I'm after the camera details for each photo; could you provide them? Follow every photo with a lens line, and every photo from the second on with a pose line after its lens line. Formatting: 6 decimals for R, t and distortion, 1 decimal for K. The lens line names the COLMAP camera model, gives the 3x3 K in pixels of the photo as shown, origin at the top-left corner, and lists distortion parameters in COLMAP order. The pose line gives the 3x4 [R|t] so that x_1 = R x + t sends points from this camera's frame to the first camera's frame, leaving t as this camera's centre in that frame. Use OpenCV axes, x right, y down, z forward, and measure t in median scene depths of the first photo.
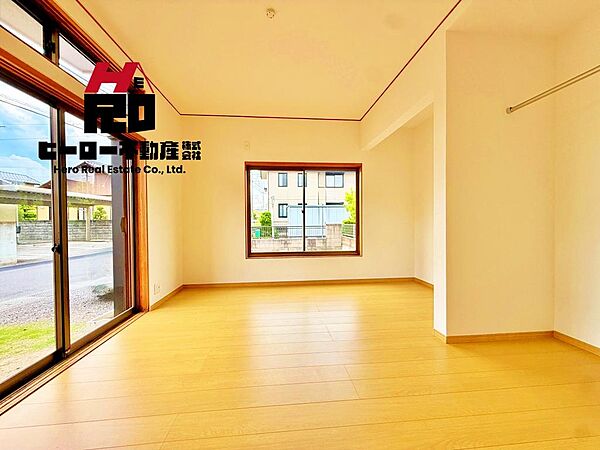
lens RADIAL K [[240.8, 0, 296.0], [0, 240.8, 224.1], [0, 0, 1]] dist [-0.011596, -0.000888]
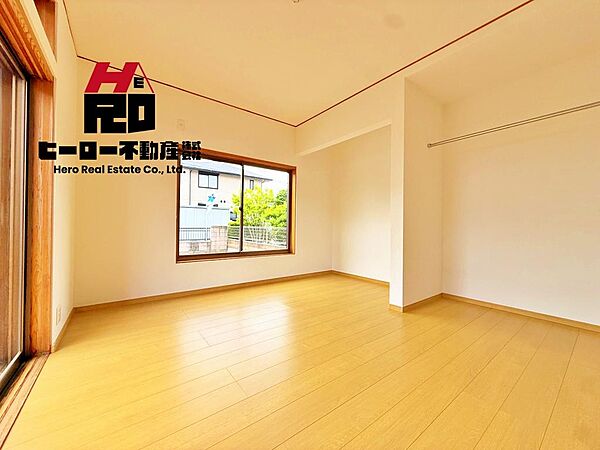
lens RADIAL K [[240.8, 0, 296.4], [0, 240.8, 224.9], [0, 0, 1]] dist [-0.011596, -0.000888]
pose [[0.844346, 0.020087, 0.535422, -0.290574], [-0.012865, 0.999769, -0.017221, 0.023430], [-0.535644, 0.007653, 0.844409, 0.096352]]
